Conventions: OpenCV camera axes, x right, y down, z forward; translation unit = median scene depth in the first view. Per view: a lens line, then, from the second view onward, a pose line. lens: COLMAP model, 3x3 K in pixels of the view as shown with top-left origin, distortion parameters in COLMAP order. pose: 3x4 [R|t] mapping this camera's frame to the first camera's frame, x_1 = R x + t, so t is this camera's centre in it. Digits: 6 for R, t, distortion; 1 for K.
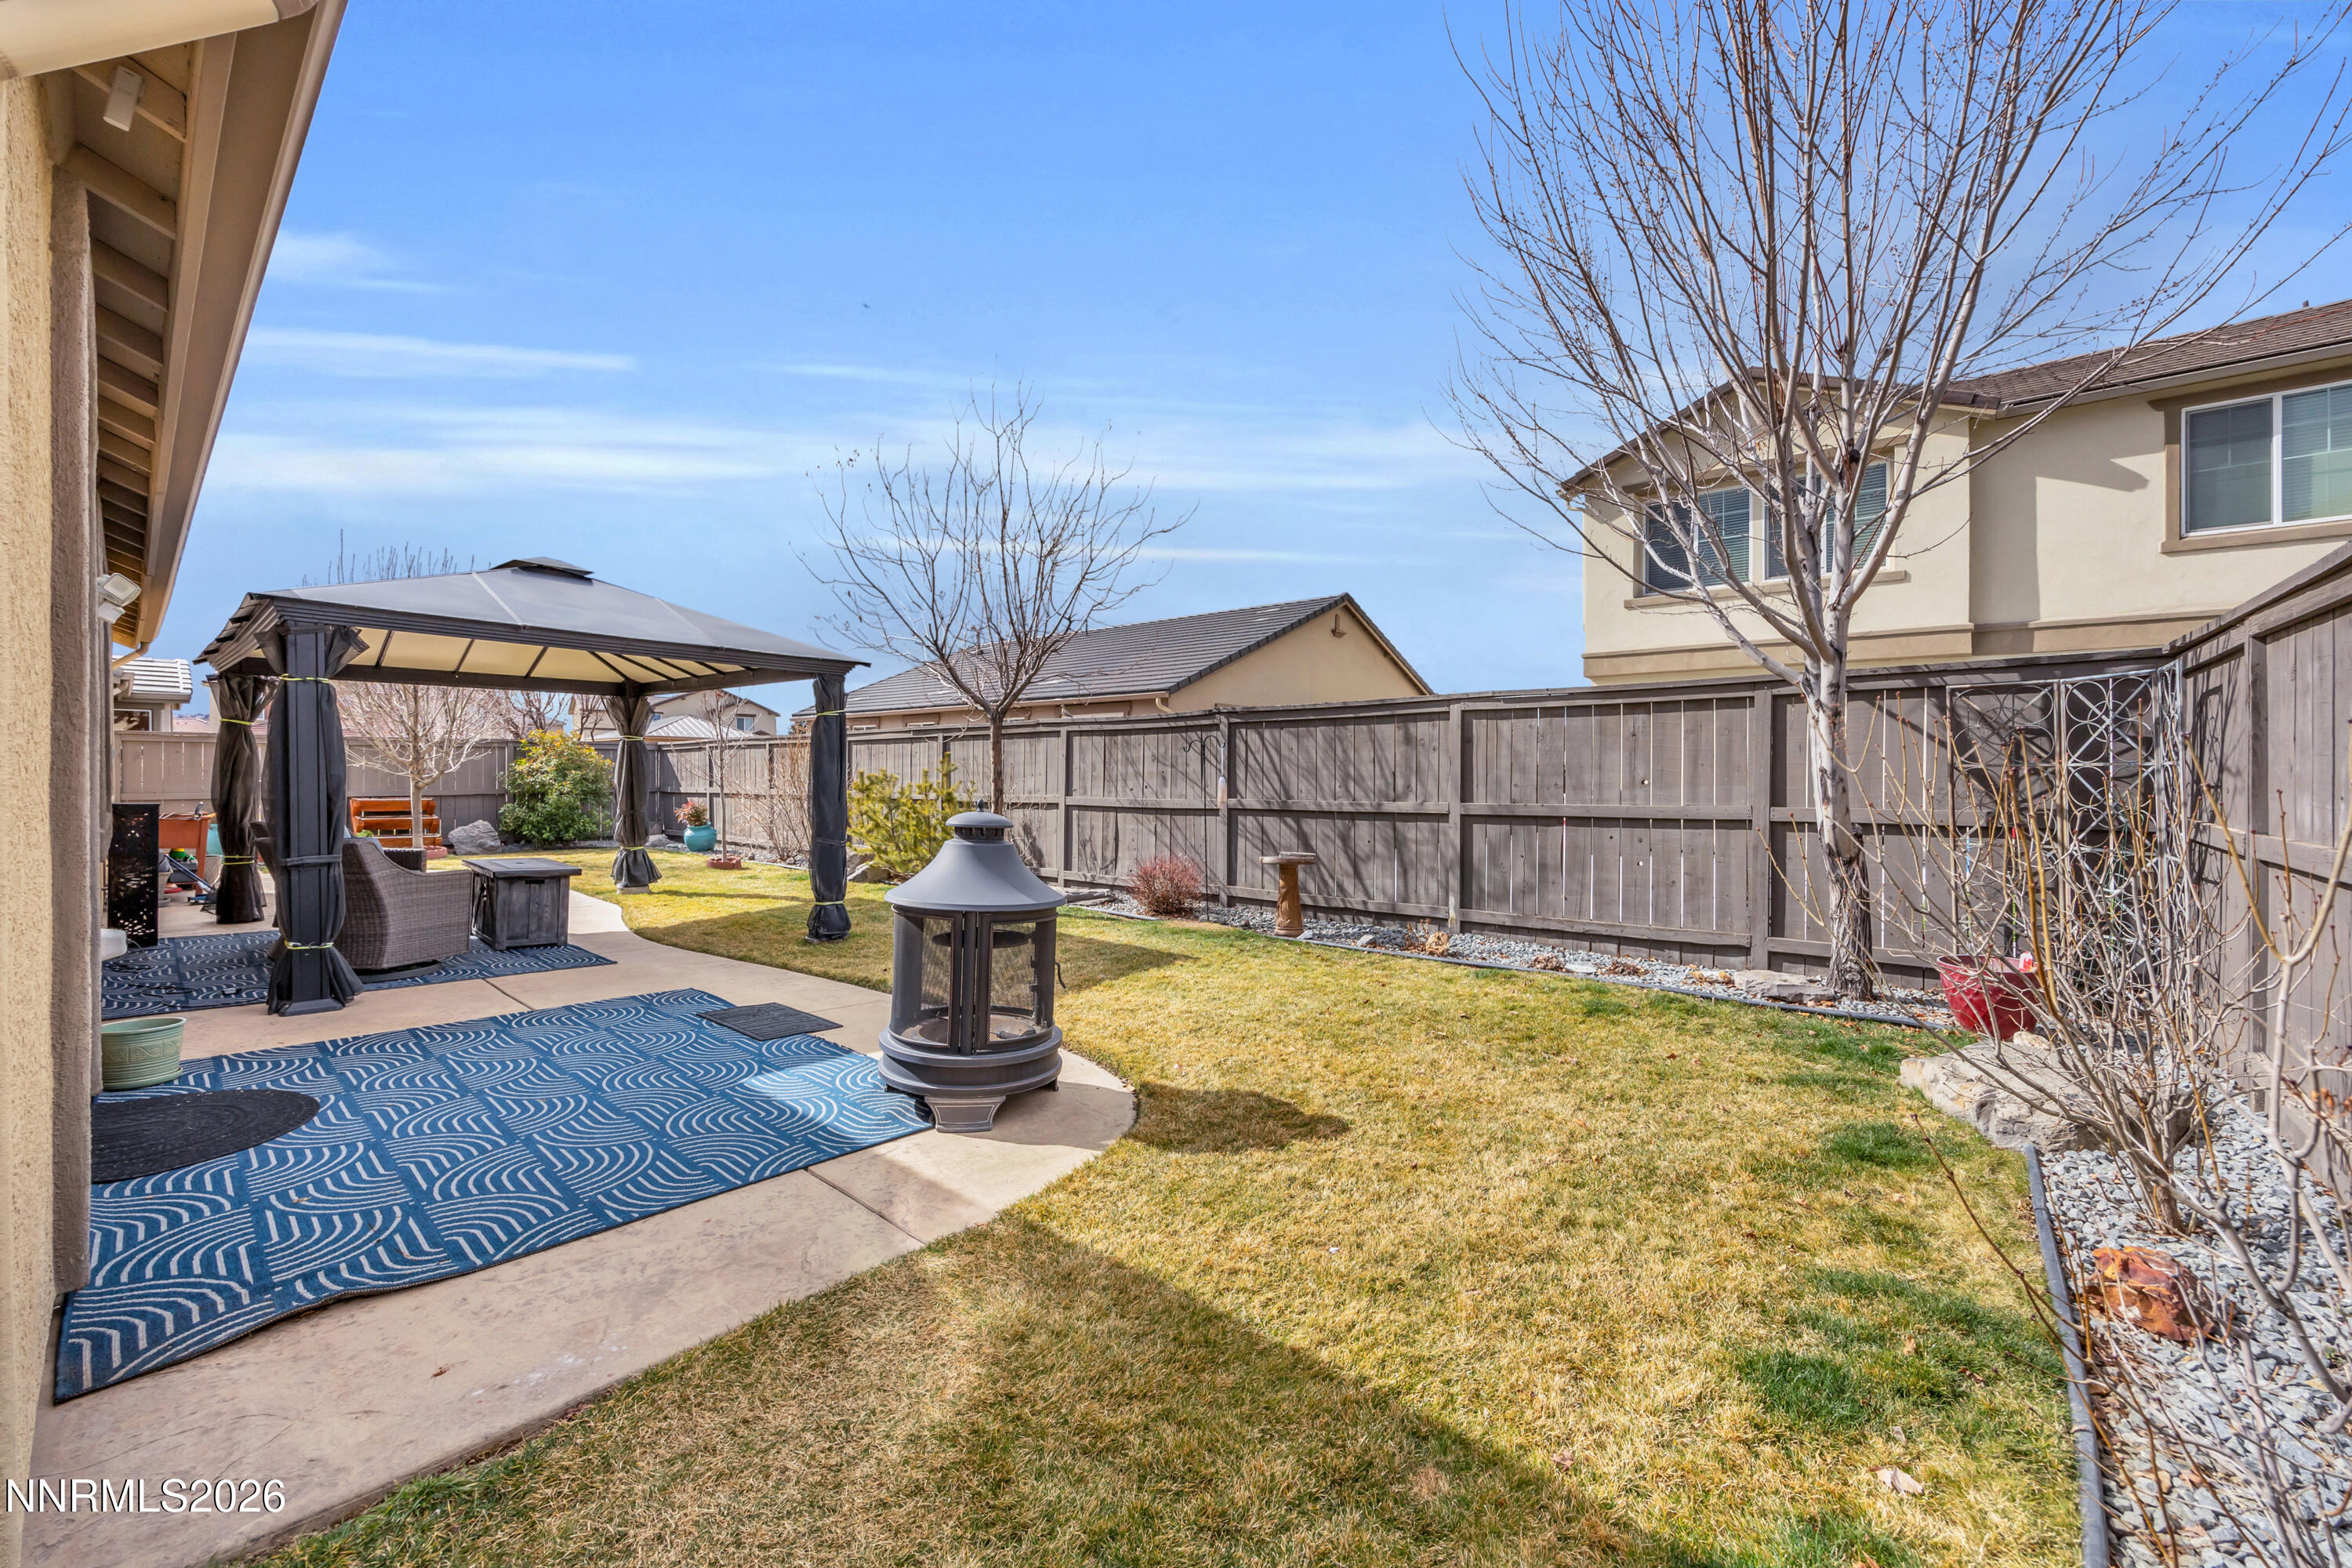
lens RADIAL K [[910.0, 0, 1178.9], [0, 910.0, 772.9], [0, 0, 1]] dist [-0.001040, -0.000124]
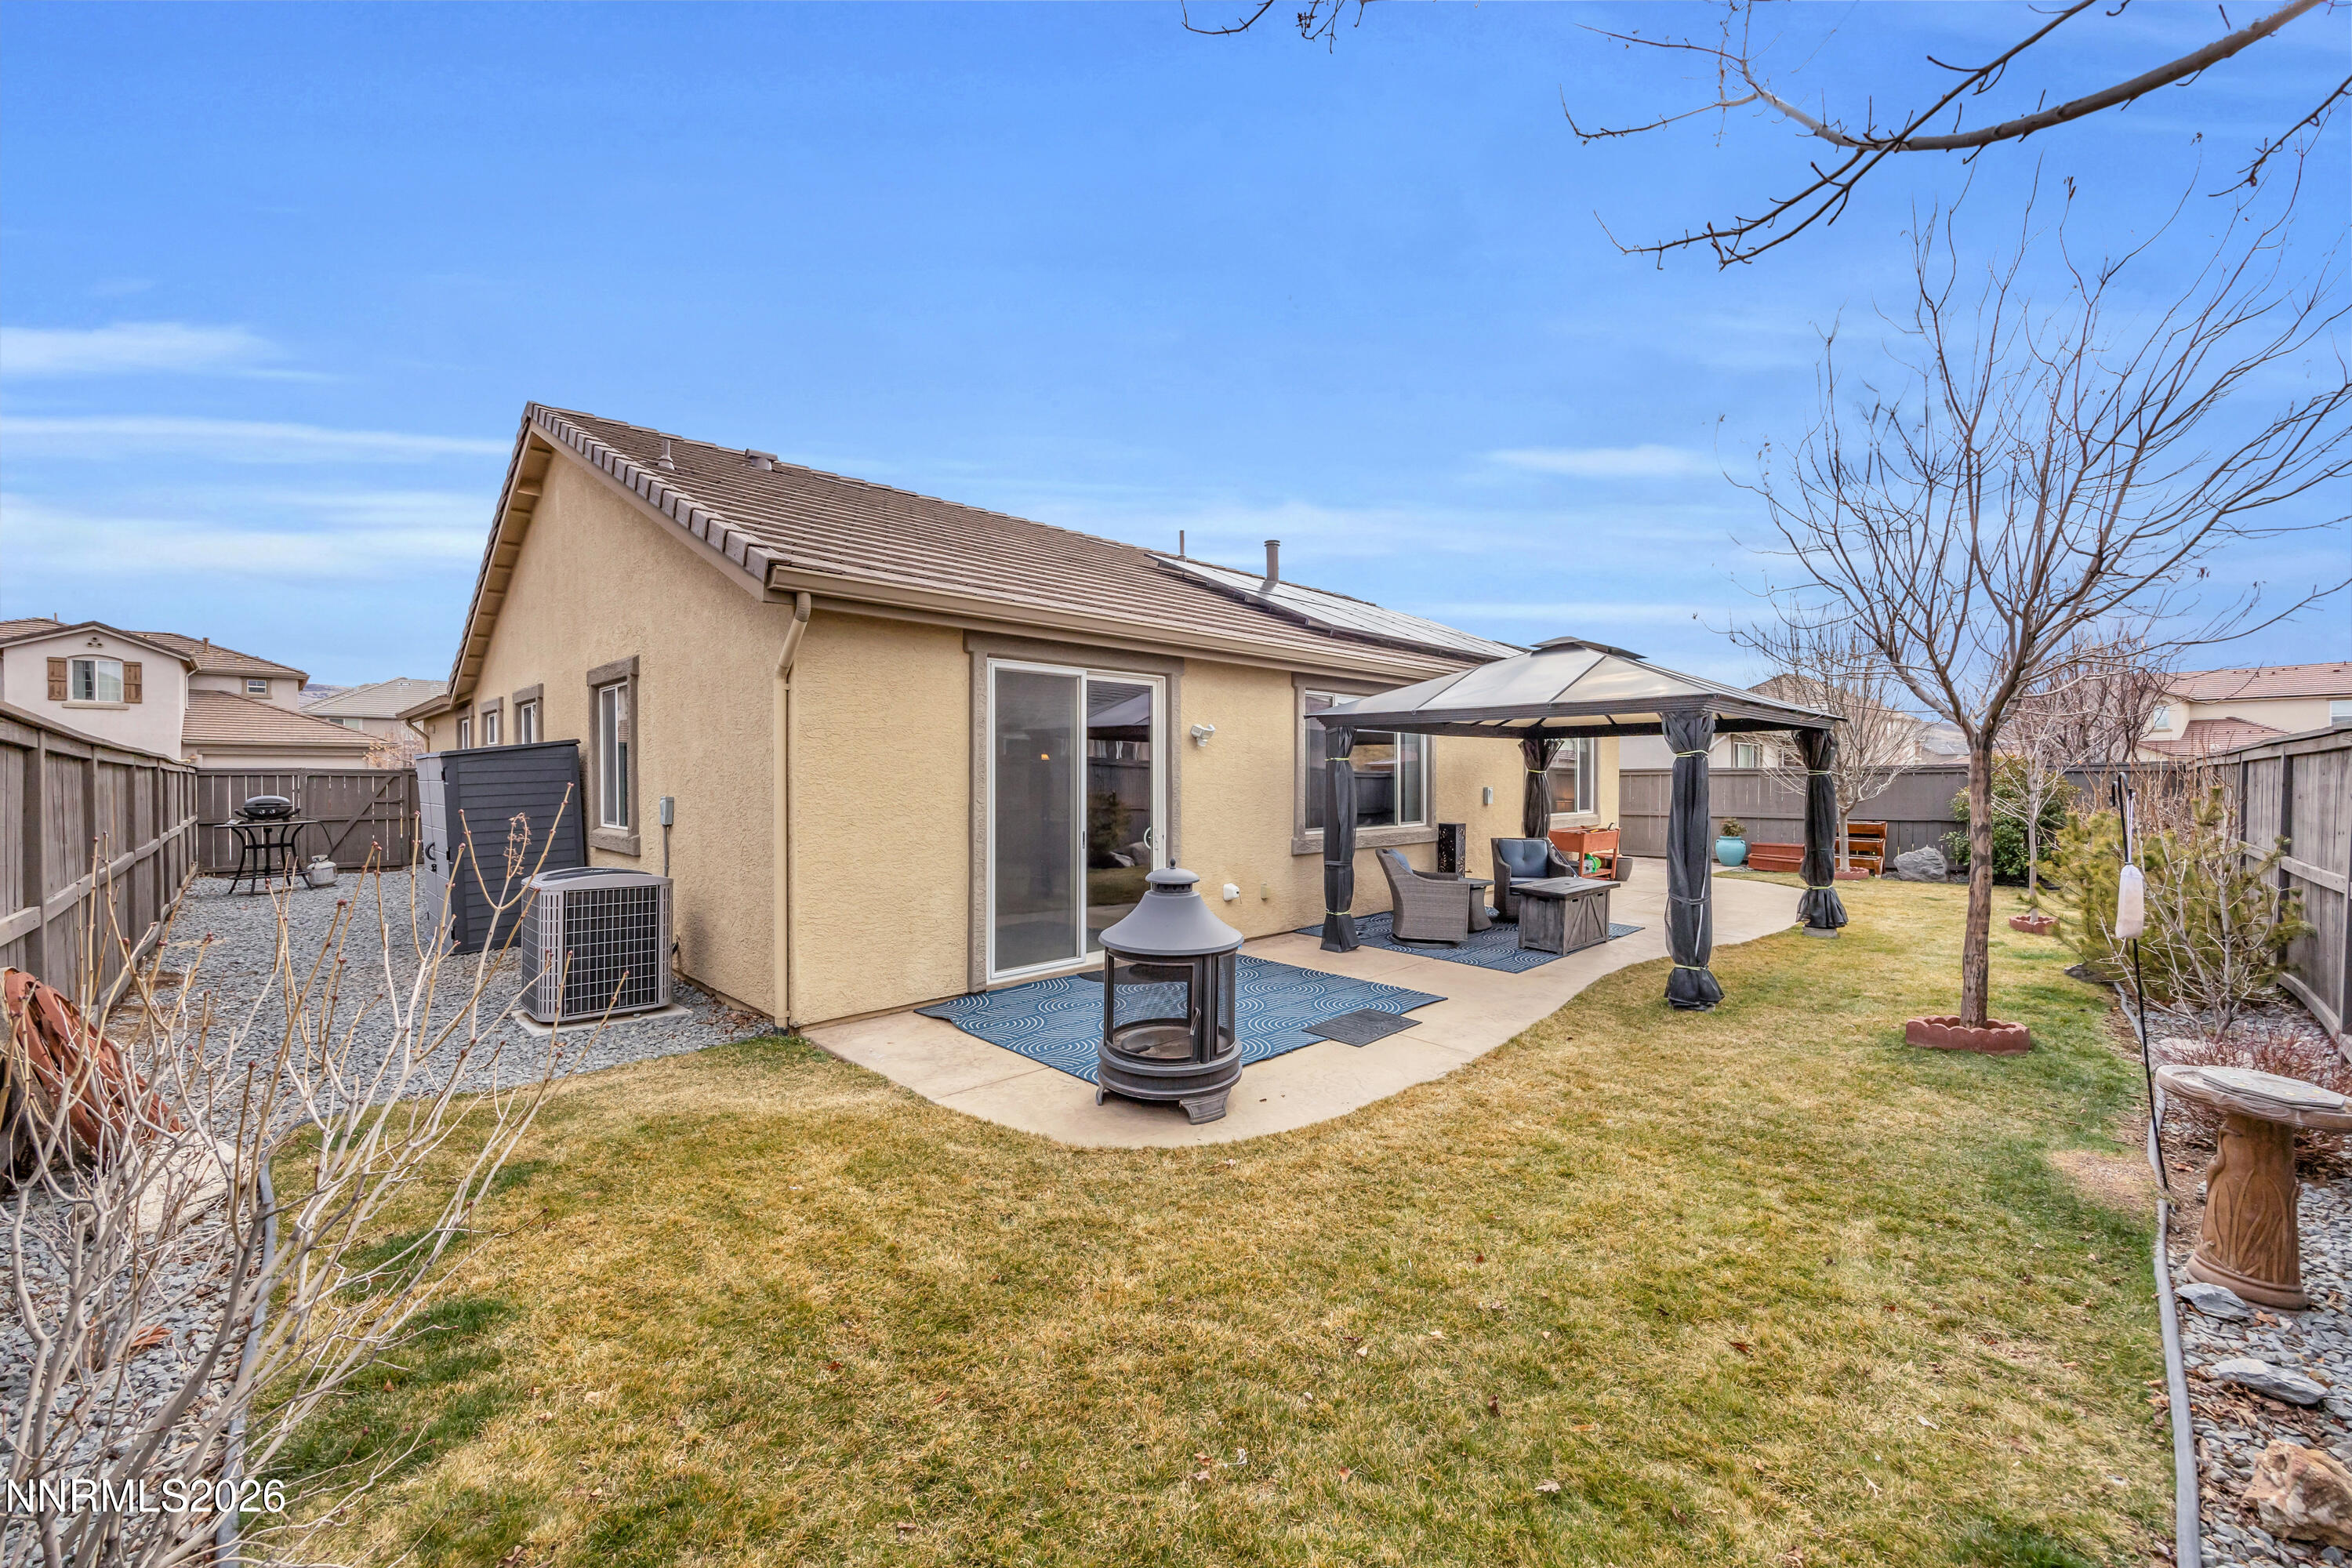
lens RADIAL K [[910.0, 0, 1178.9], [0, 910.0, 772.9], [0, 0, 1]] dist [-0.001040, -0.000124]
pose [[-0.074775, -0.016472, -0.997064, 1.329088], [0.006109, 0.999837, -0.016976, -0.076595], [0.997182, -0.007360, -0.074662, 1.467136]]
